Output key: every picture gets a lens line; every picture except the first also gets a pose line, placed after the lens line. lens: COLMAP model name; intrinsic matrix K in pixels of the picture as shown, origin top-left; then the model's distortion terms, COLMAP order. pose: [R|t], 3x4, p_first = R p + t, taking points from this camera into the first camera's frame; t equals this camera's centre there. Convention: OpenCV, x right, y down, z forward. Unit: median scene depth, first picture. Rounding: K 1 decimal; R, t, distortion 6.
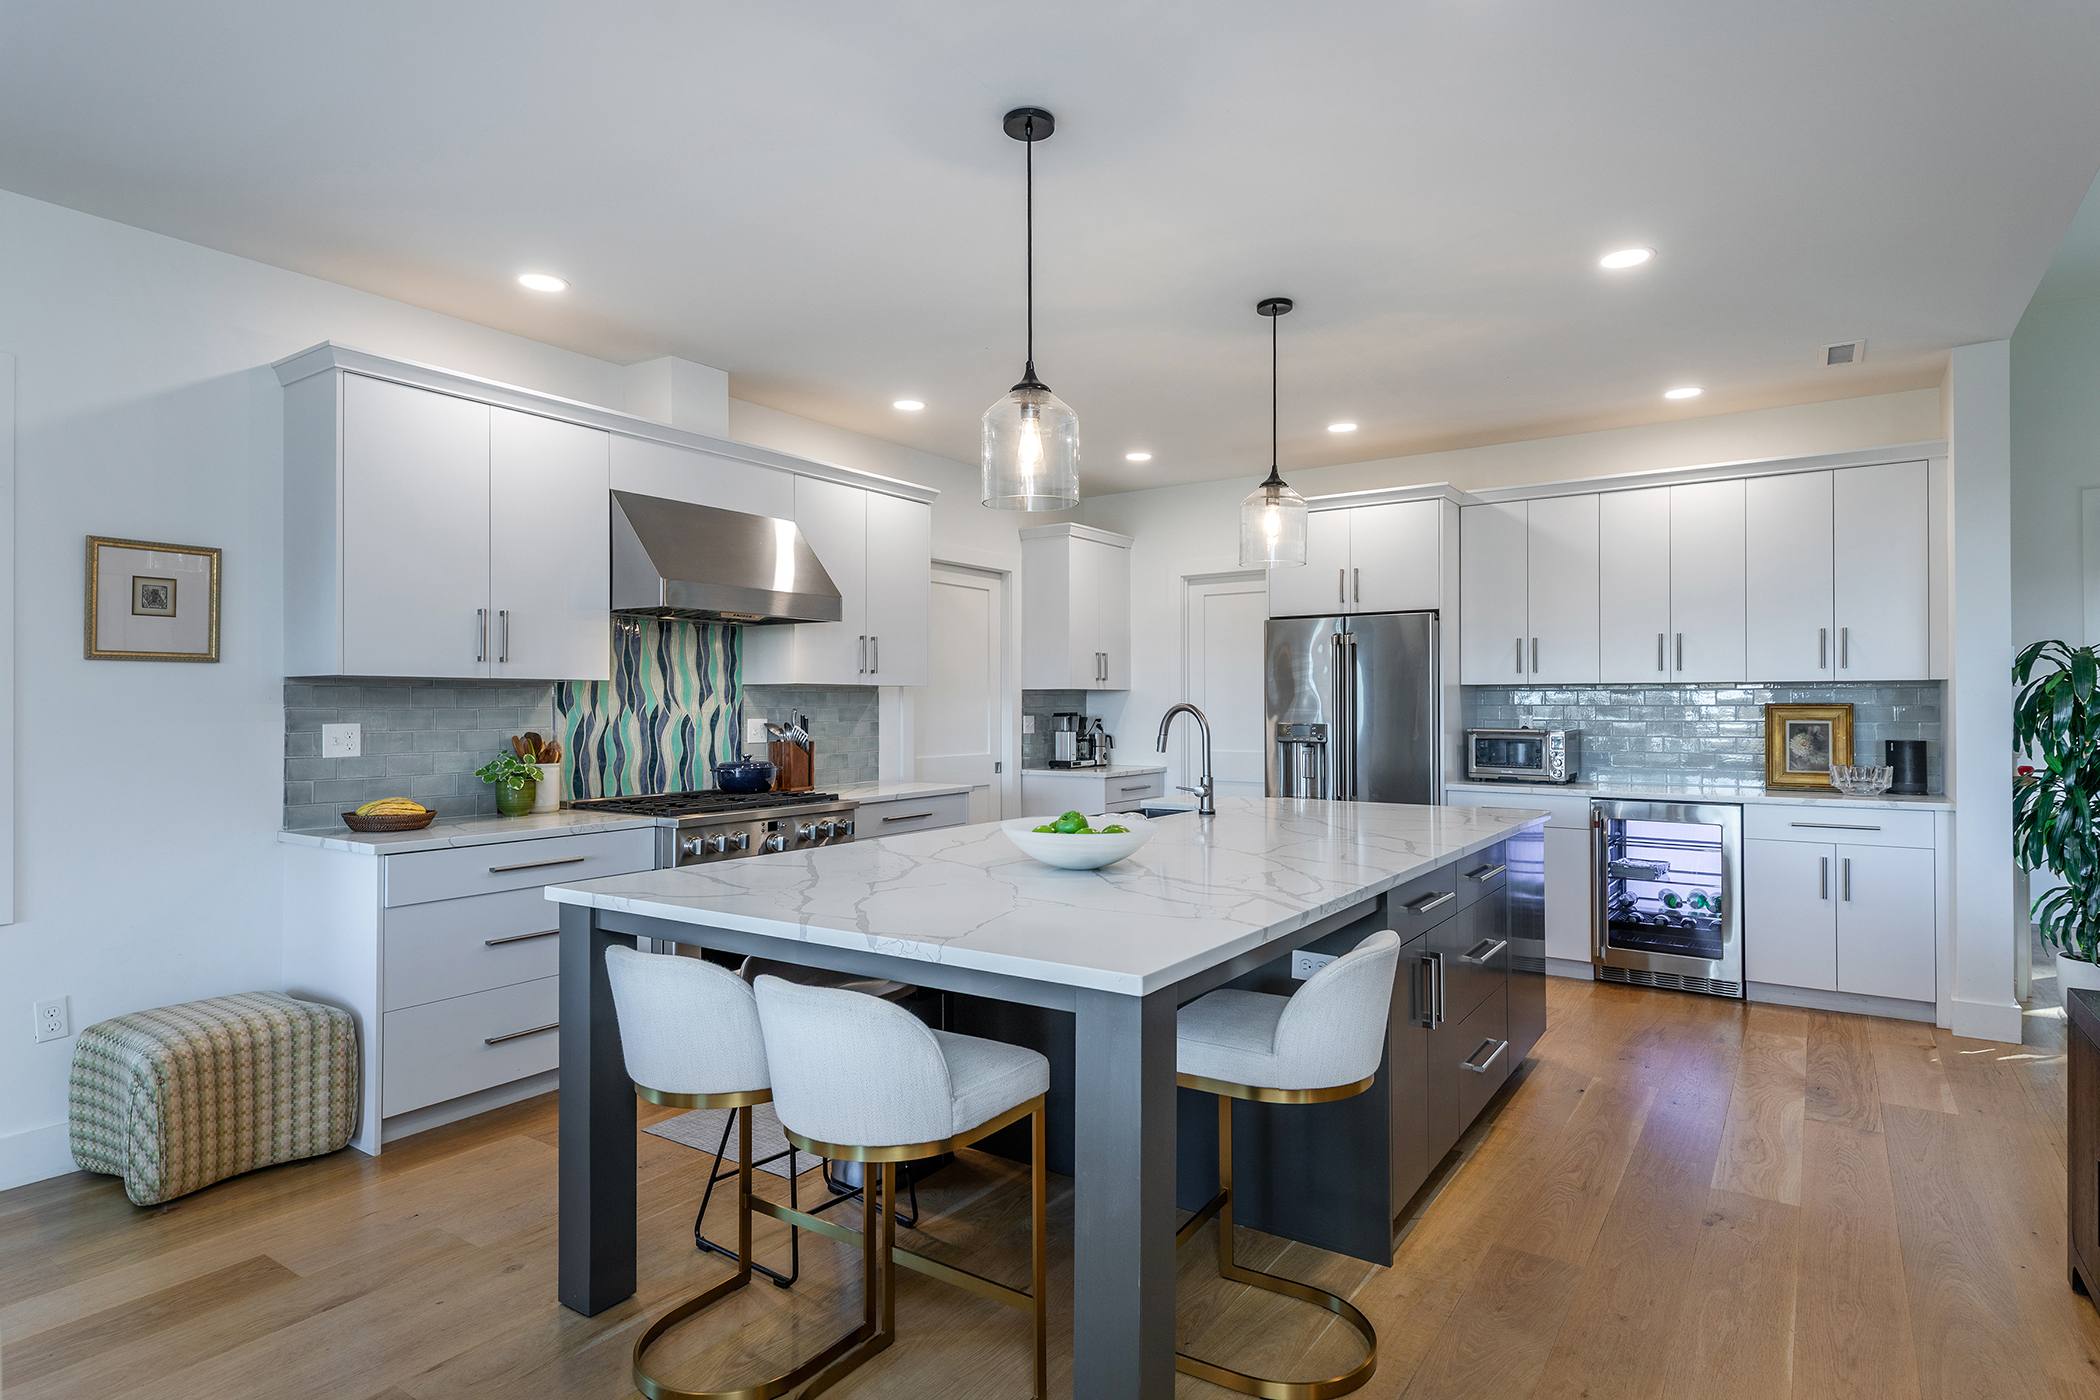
lens RADIAL K [[1149.6, 0, 1049.6], [0, 1149.6, 699.9], [0, 0, 1]] dist [0.028962, 0.000095]
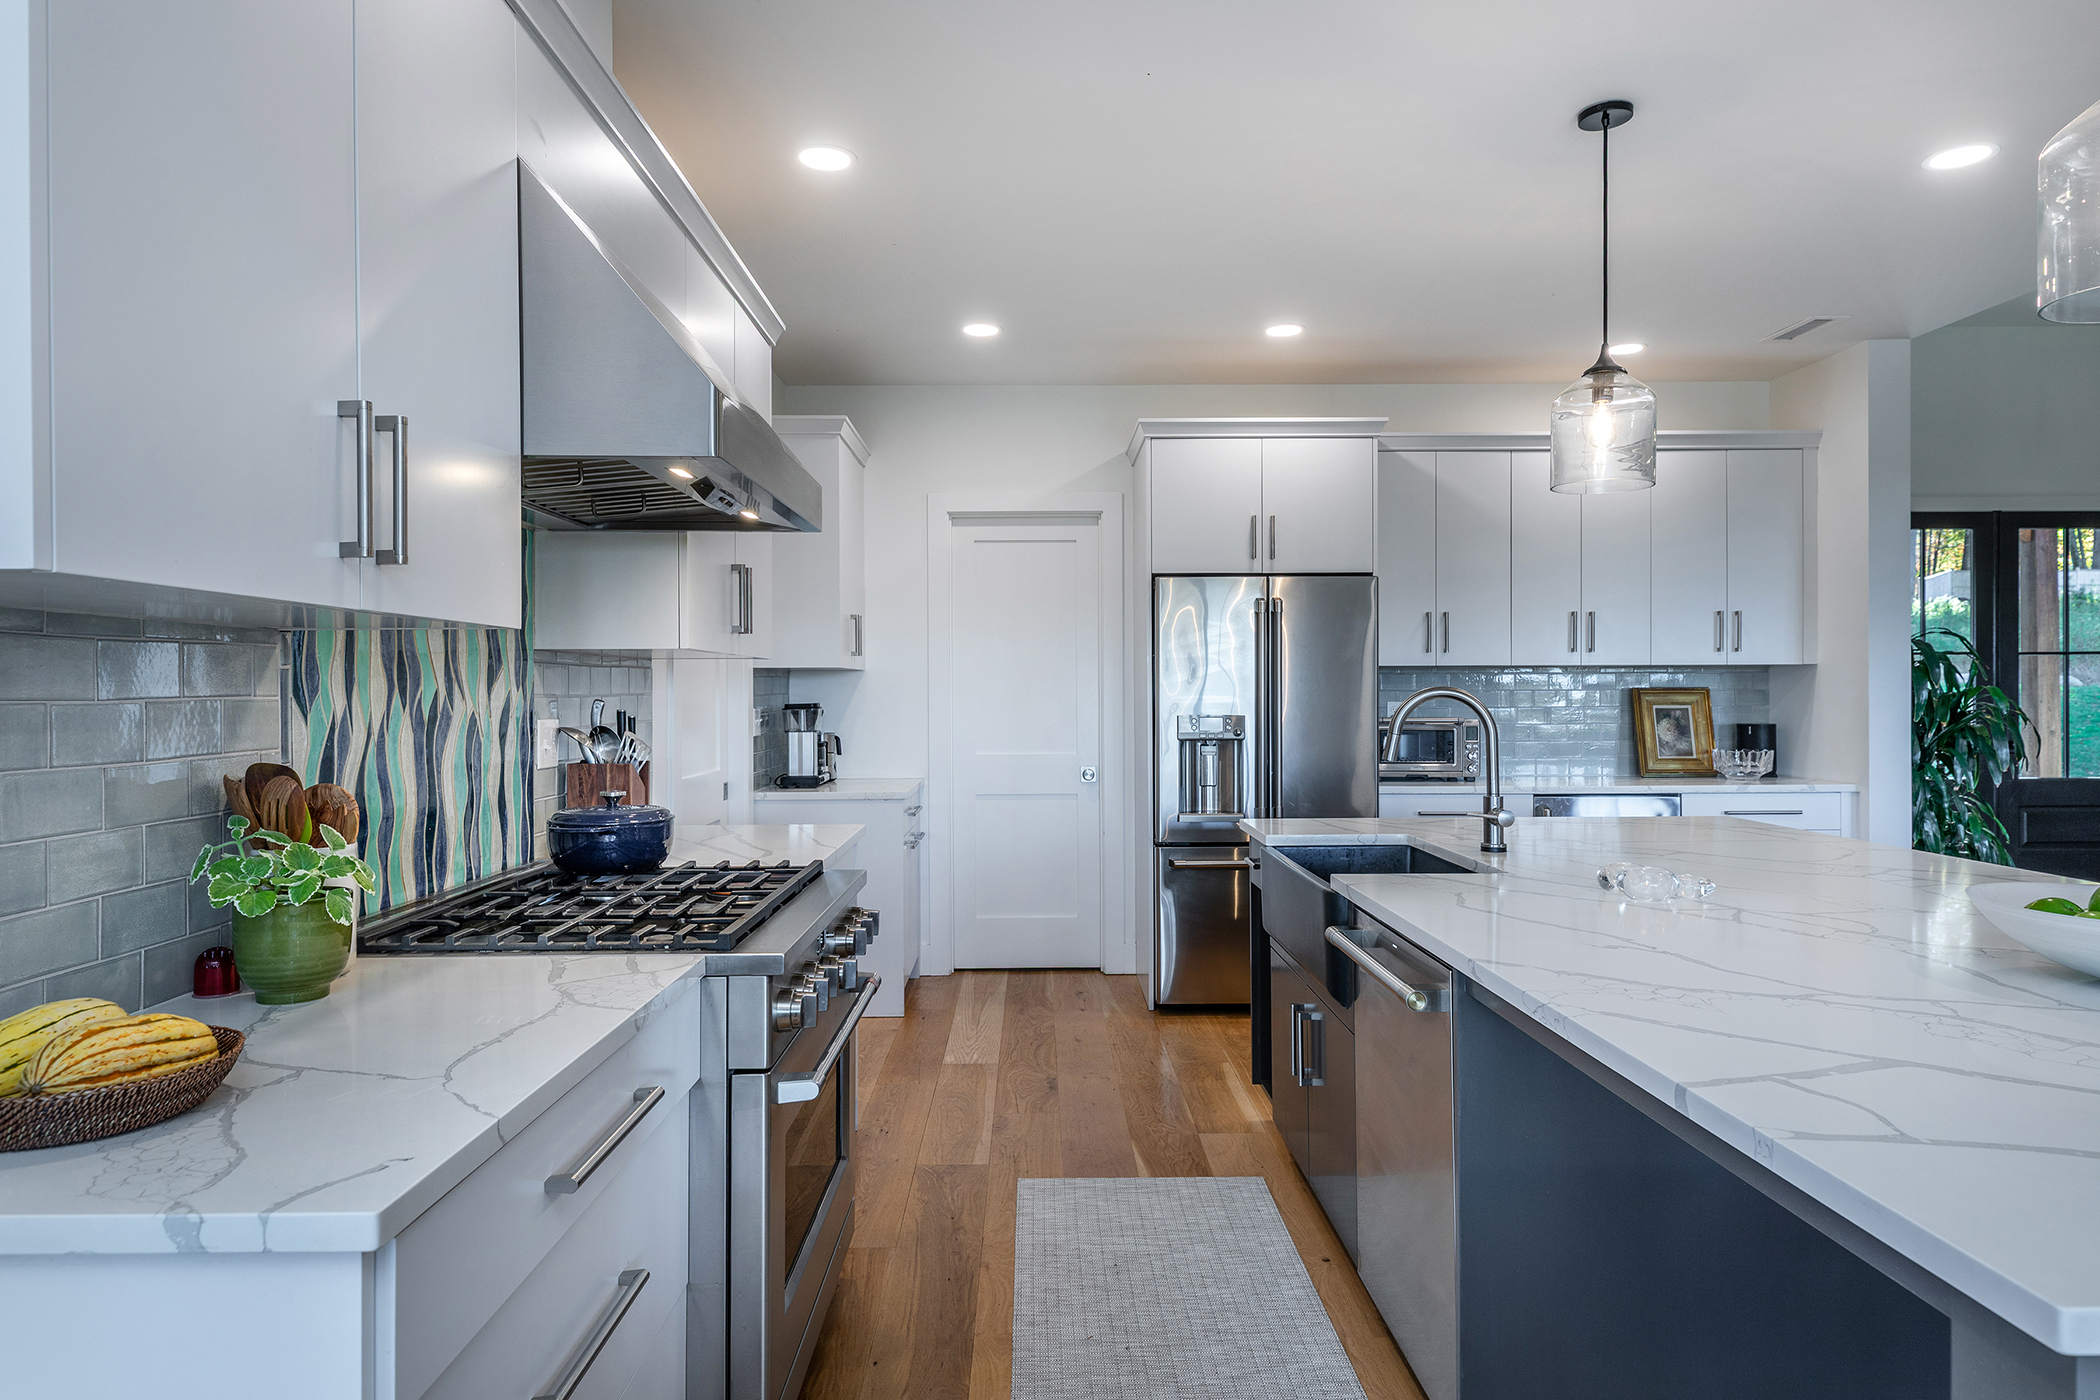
lens RADIAL K [[1279.2, 0, 1067.5], [0, 1279.2, 680.7], [0, 0, 1]] dist [0.020760, -0.000633]
pose [[0.815421, 0.002862, 0.578861, -0.402364], [0.000151, 0.999987, -0.005156, 0.002763], [-0.578868, 0.004292, 0.815410, 0.427955]]
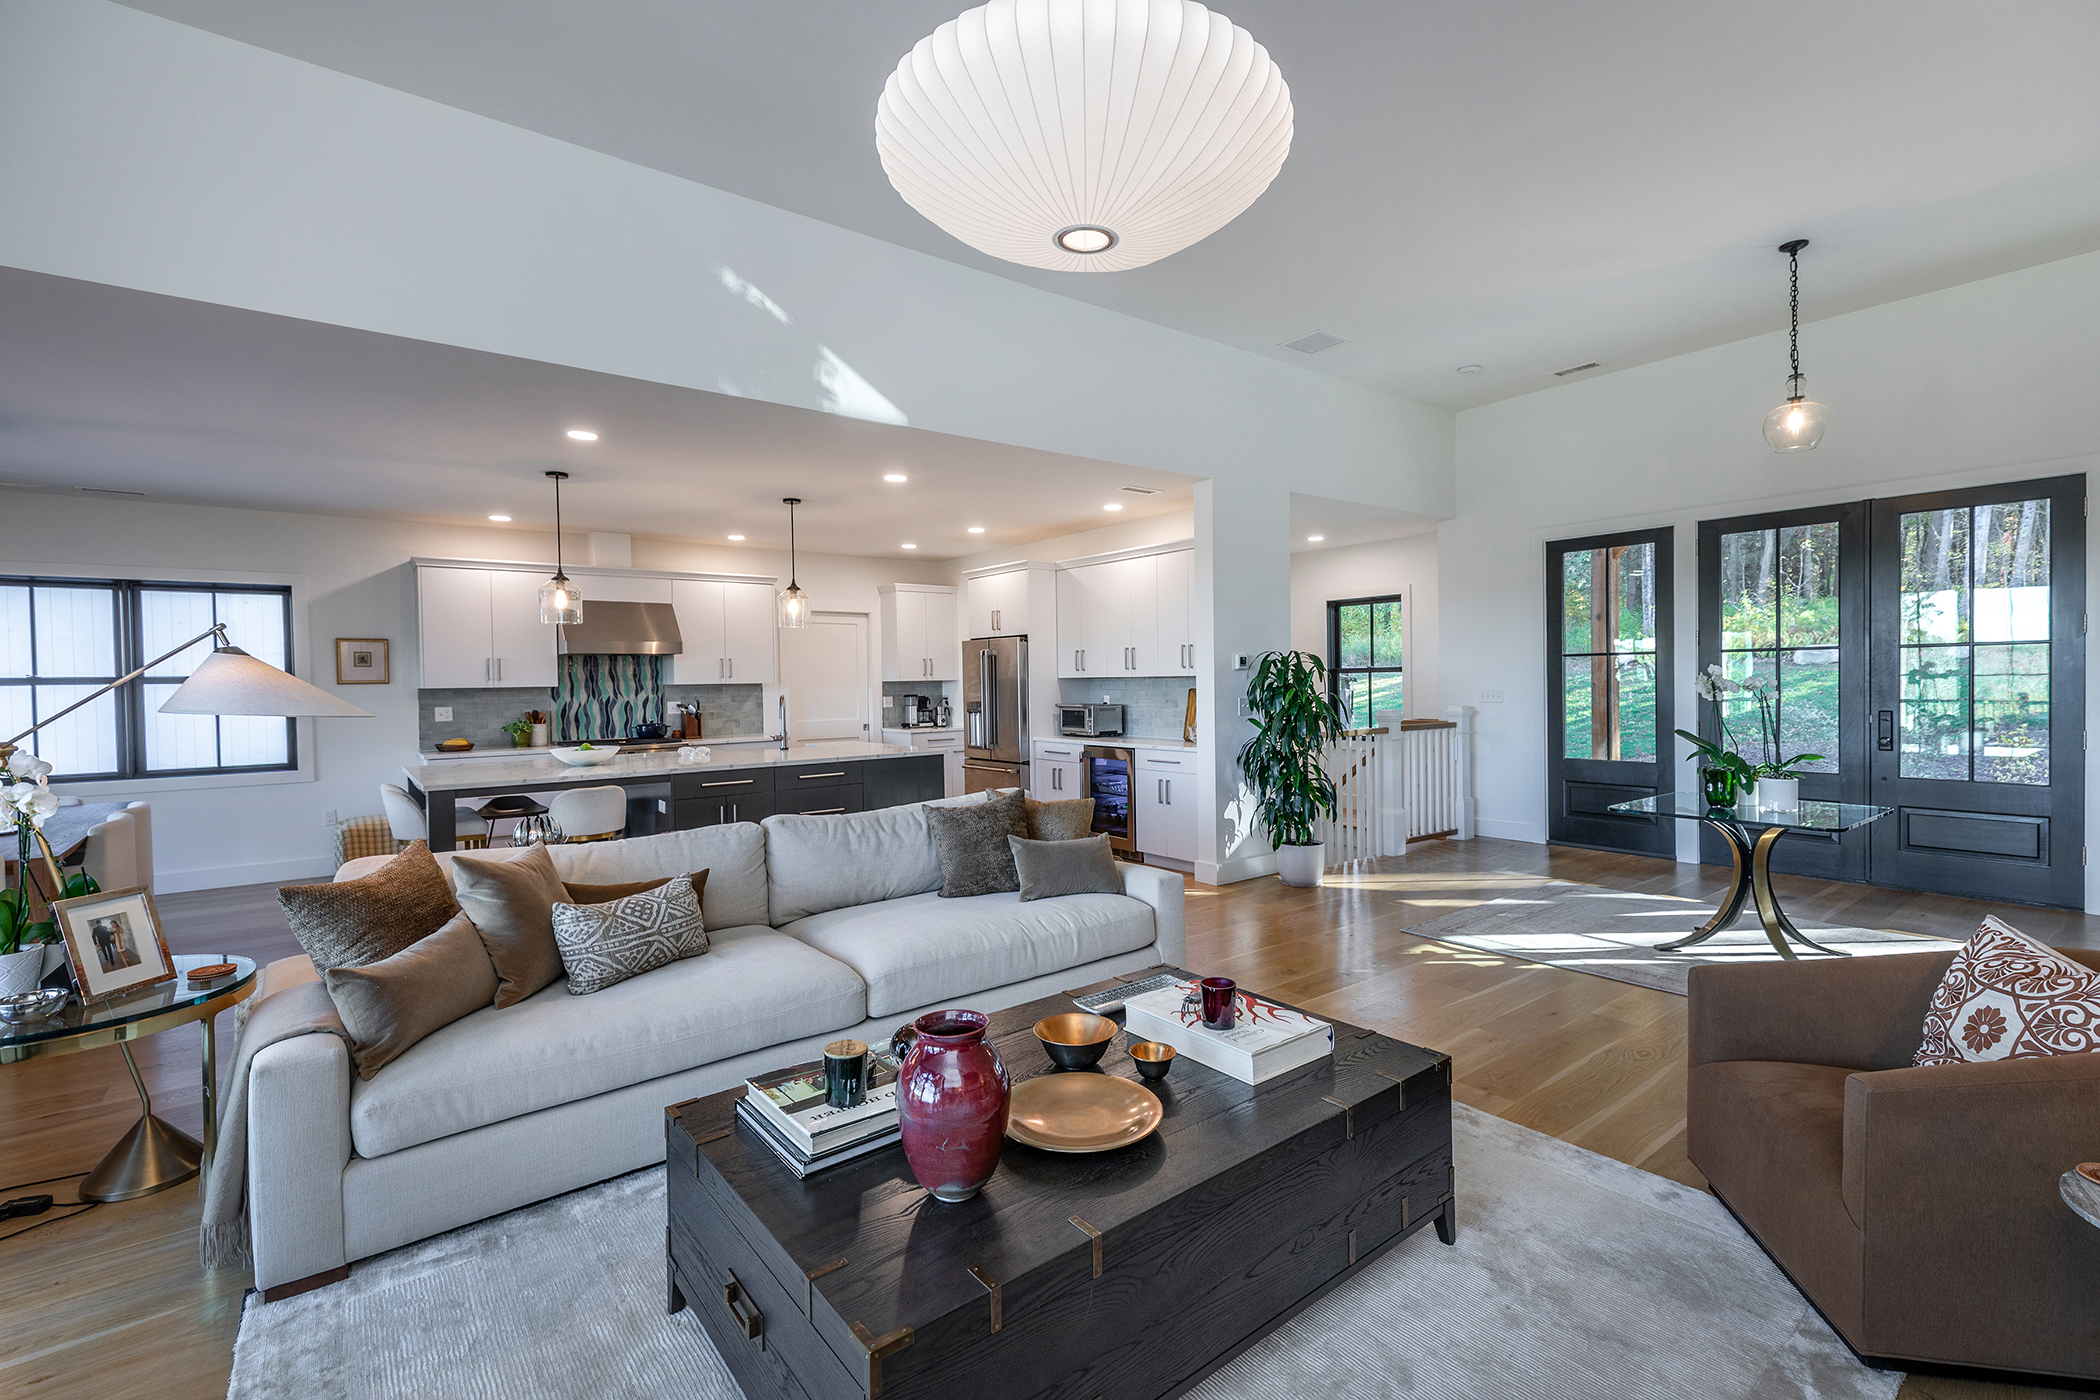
lens RADIAL K [[946.0, 0, 1054.0], [0, 946.0, 696.8], [0, 0, 1]] dist [0.012768, -0.004456]
pose [[0.950370, -0.007501, -0.311031, 0.897609], [0.015196, 0.999635, 0.022323, -0.018975], [0.310750, -0.025941, 0.950137, -0.355705]]
